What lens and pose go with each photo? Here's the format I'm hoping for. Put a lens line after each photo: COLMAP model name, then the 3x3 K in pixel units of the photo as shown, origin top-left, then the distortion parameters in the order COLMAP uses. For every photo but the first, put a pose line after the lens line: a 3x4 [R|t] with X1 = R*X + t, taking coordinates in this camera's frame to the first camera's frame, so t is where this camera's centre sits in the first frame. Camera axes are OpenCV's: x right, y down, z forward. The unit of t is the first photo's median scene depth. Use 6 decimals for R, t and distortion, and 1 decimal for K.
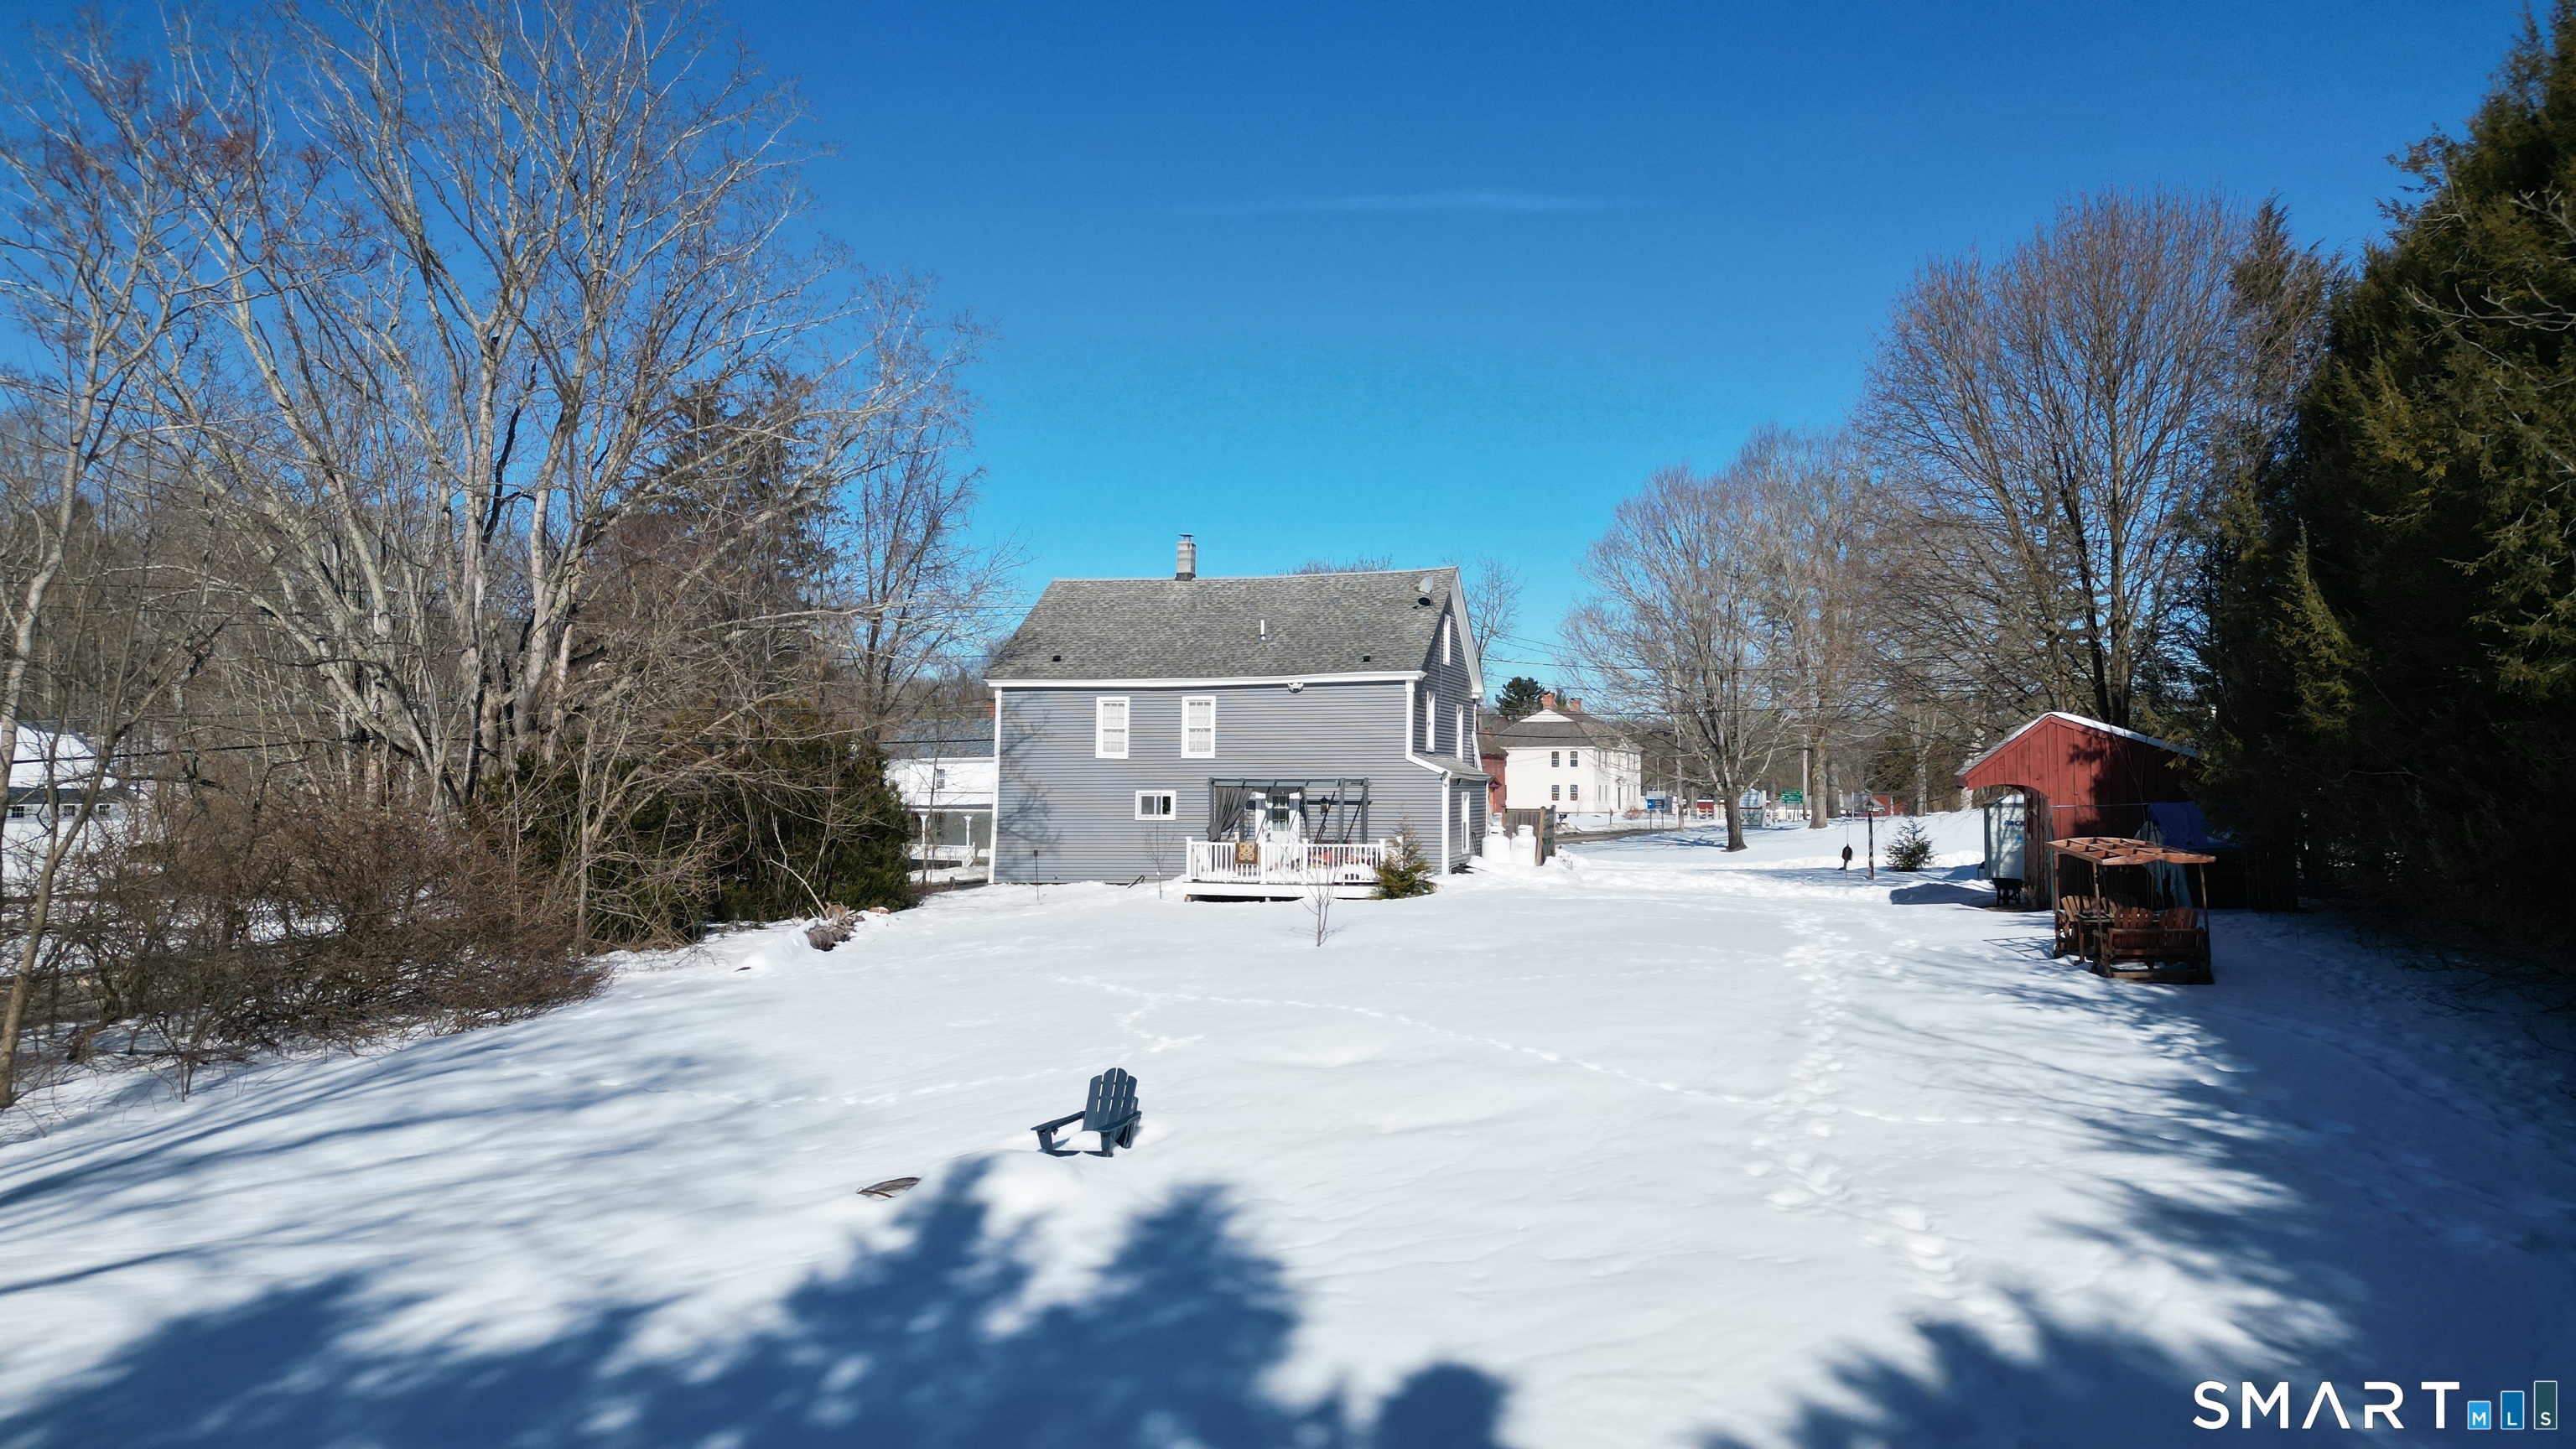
lens RADIAL K [[1796.9, 0, 1288.0], [0, 1796.9, 724.5], [0, 0, 1]] dist [0.078425, -0.063046]
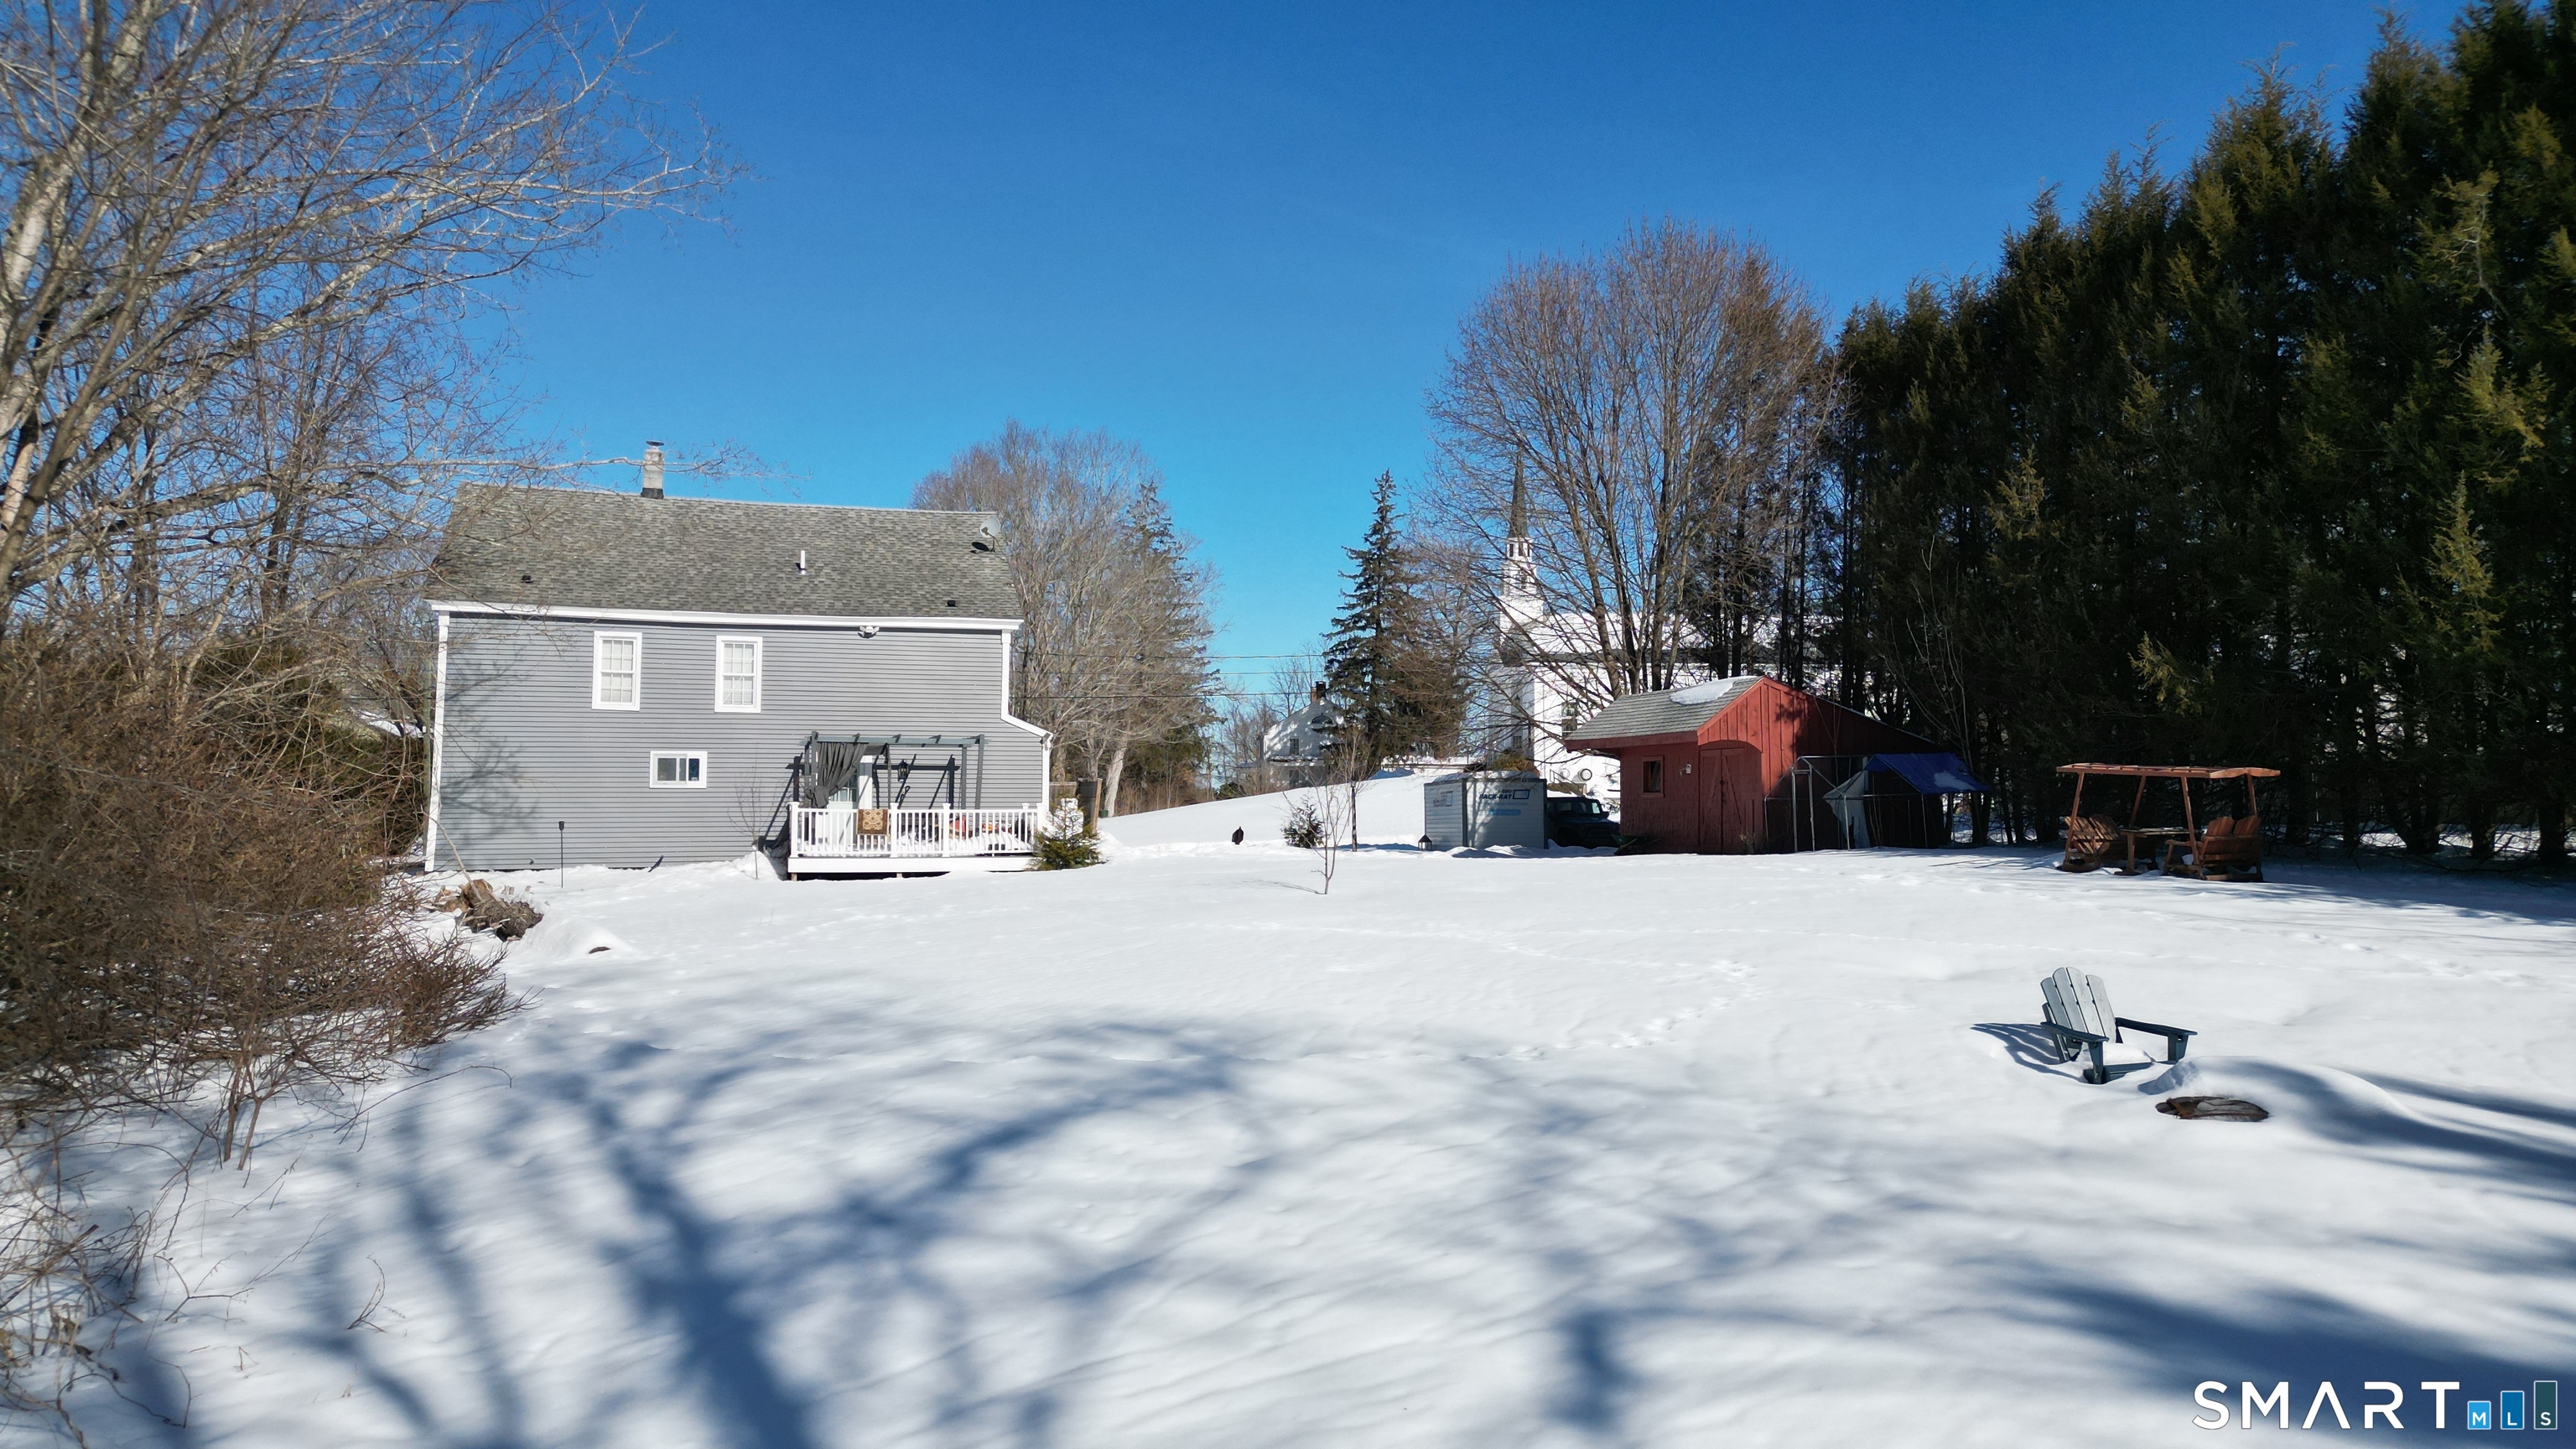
lens RADIAL K [[1796.9, 0, 1288.0], [0, 1796.9, 724.5], [0, 0, 1]] dist [0.078425, -0.063046]
pose [[0.833058, 0.027803, 0.552486, -0.298905], [-0.020228, 0.999599, -0.019804, 0.036032], [-0.552816, 0.005322, 0.833287, 0.176560]]
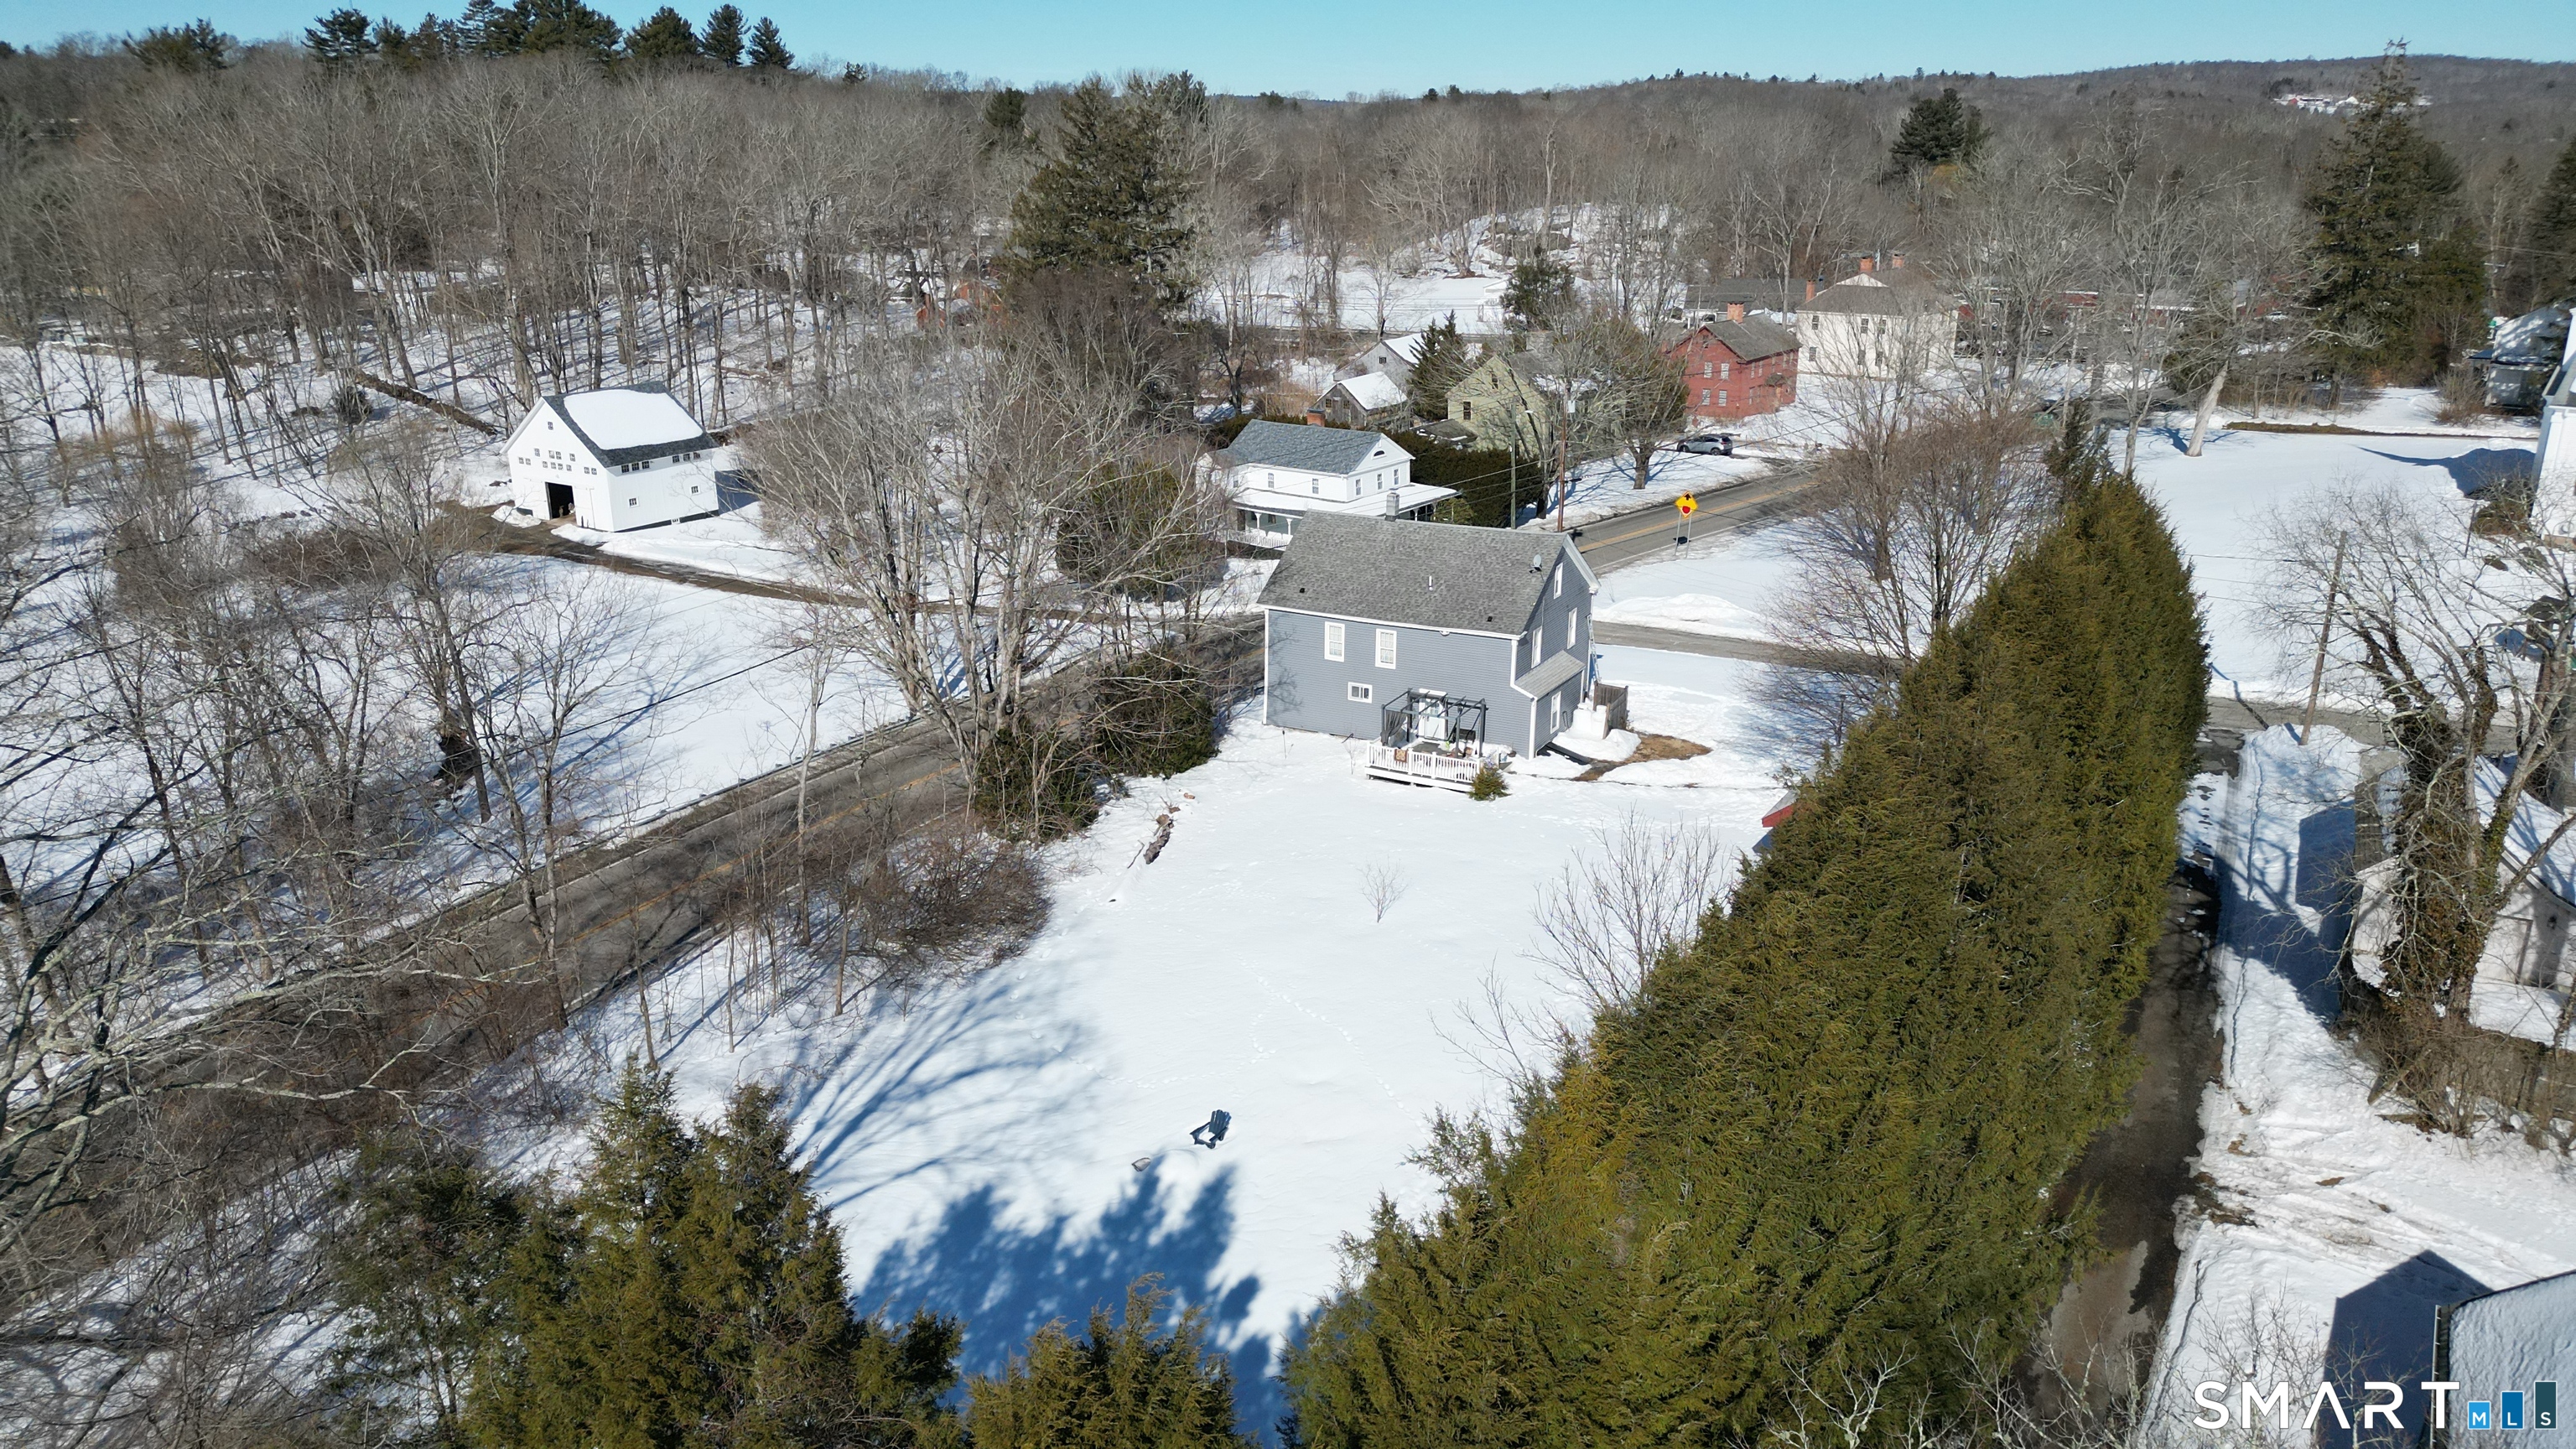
lens RADIAL K [[1796.9, 0, 1288.0], [0, 1796.9, 724.5], [0, 0, 1]] dist [0.078425, -0.063046]
pose [[0.975151, 0.064576, -0.211921, 0.209746], [0.012113, 0.939604, 0.342050, -0.486181], [0.221210, -0.336117, 0.915473, -0.505399]]
